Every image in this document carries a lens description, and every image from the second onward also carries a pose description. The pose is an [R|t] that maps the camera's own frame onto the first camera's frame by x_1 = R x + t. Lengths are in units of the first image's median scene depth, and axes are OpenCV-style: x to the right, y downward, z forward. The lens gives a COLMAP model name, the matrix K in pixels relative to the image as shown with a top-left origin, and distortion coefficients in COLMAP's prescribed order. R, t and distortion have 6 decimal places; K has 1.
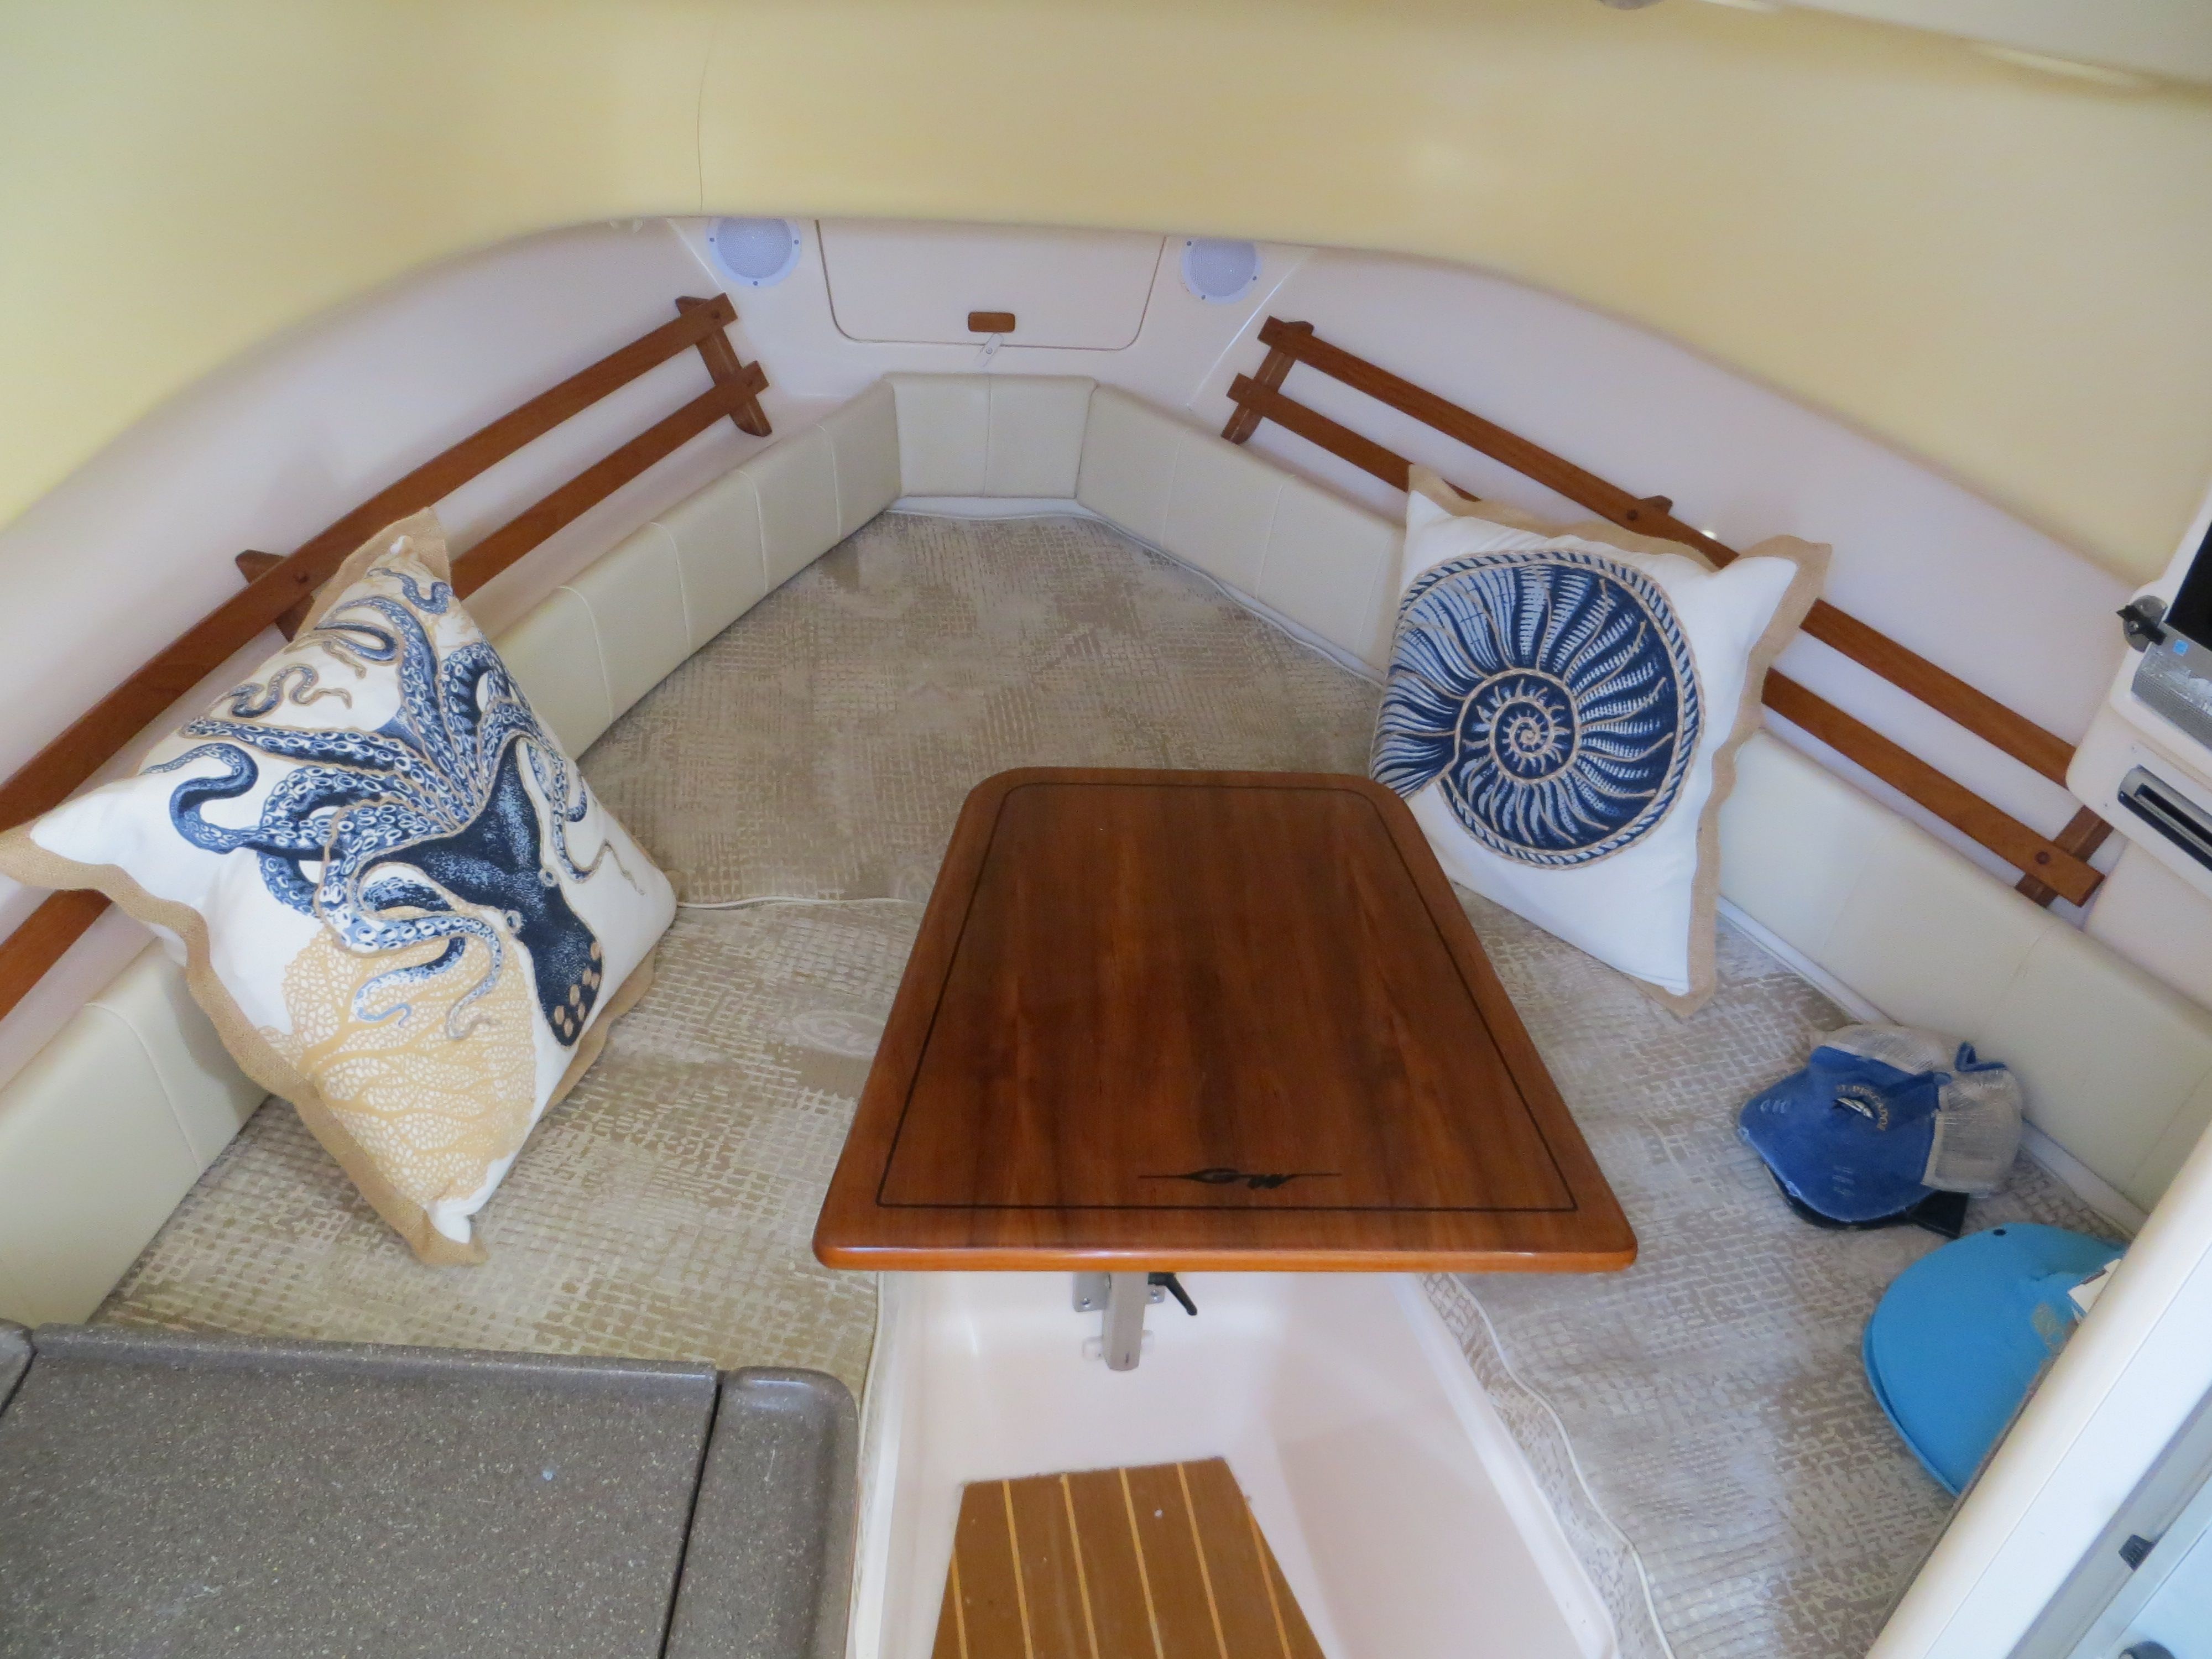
lens RADIAL K [[1644.7, 0, 1106.0], [0, 1644.7, 829.5], [0, 0, 1]] dist [-0.017654, 0.008411]
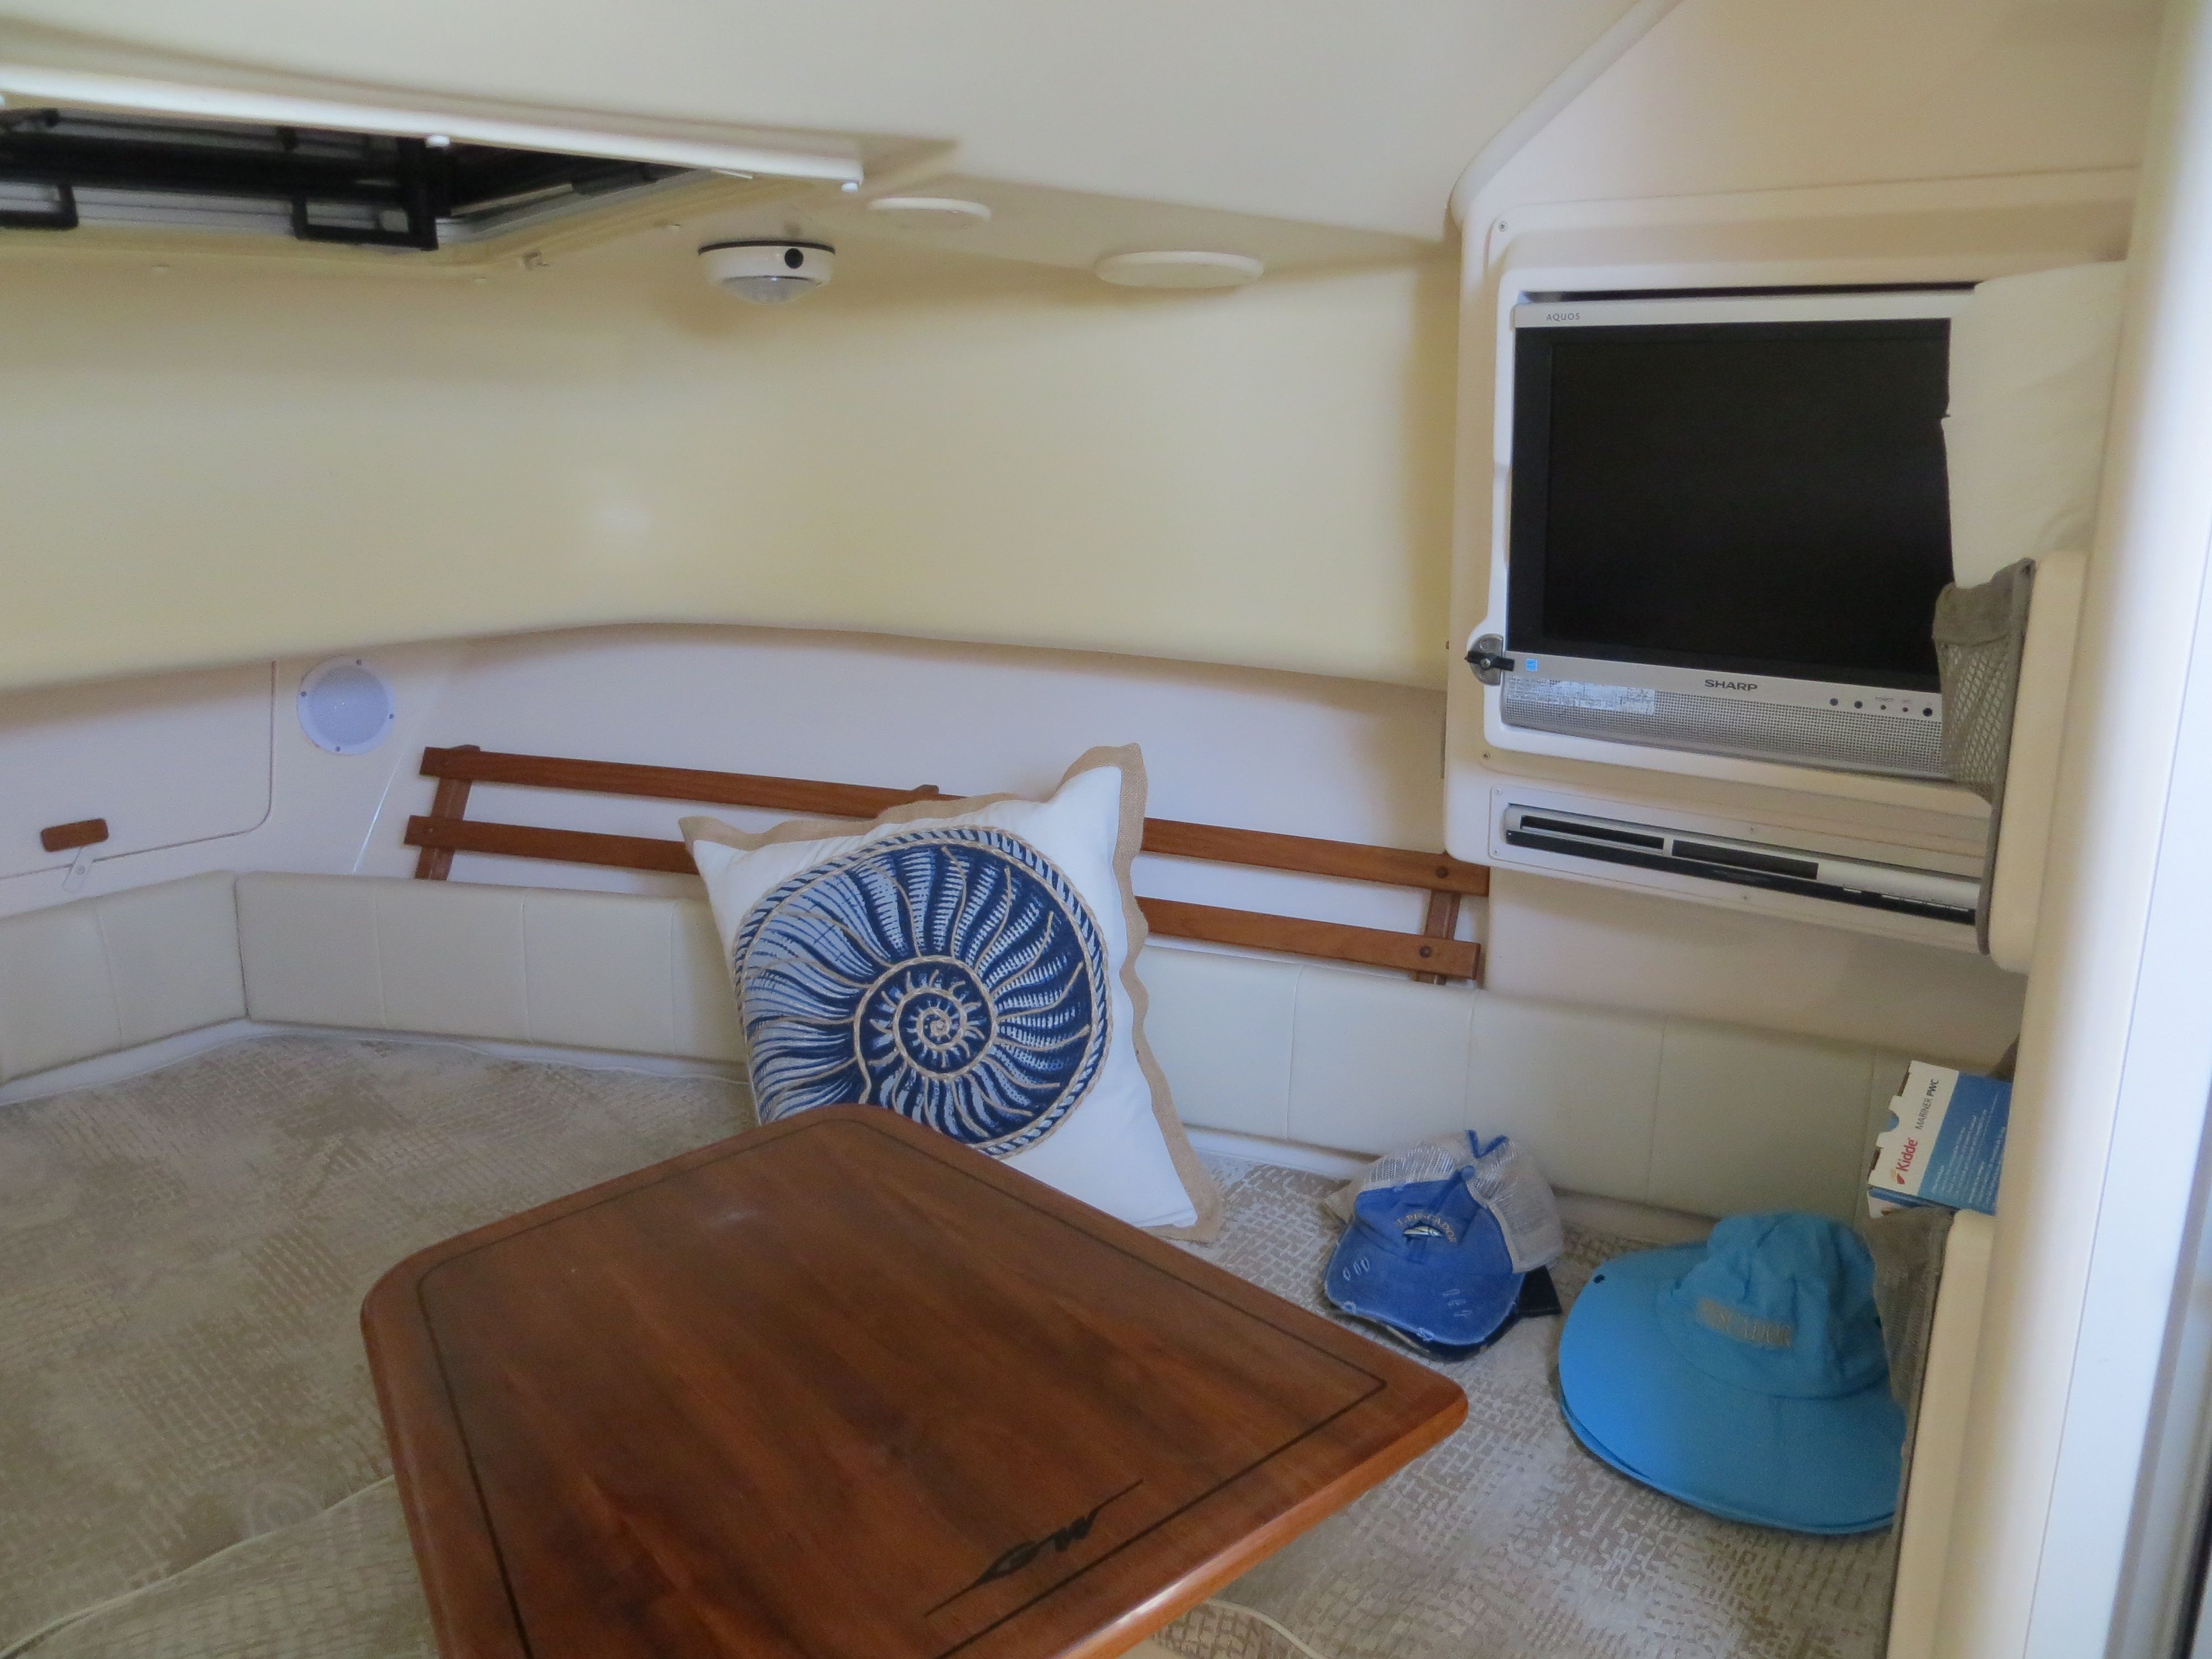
lens RADIAL K [[1644.7, 0, 1106.0], [0, 1644.7, 829.5], [0, 0, 1]] dist [-0.017654, 0.008411]
pose [[0.797129, -0.261081, 0.544446, -0.135592], [0.411744, 0.894560, -0.173866, 0.041758], [-0.441647, 0.362766, 0.820578, 0.174203]]
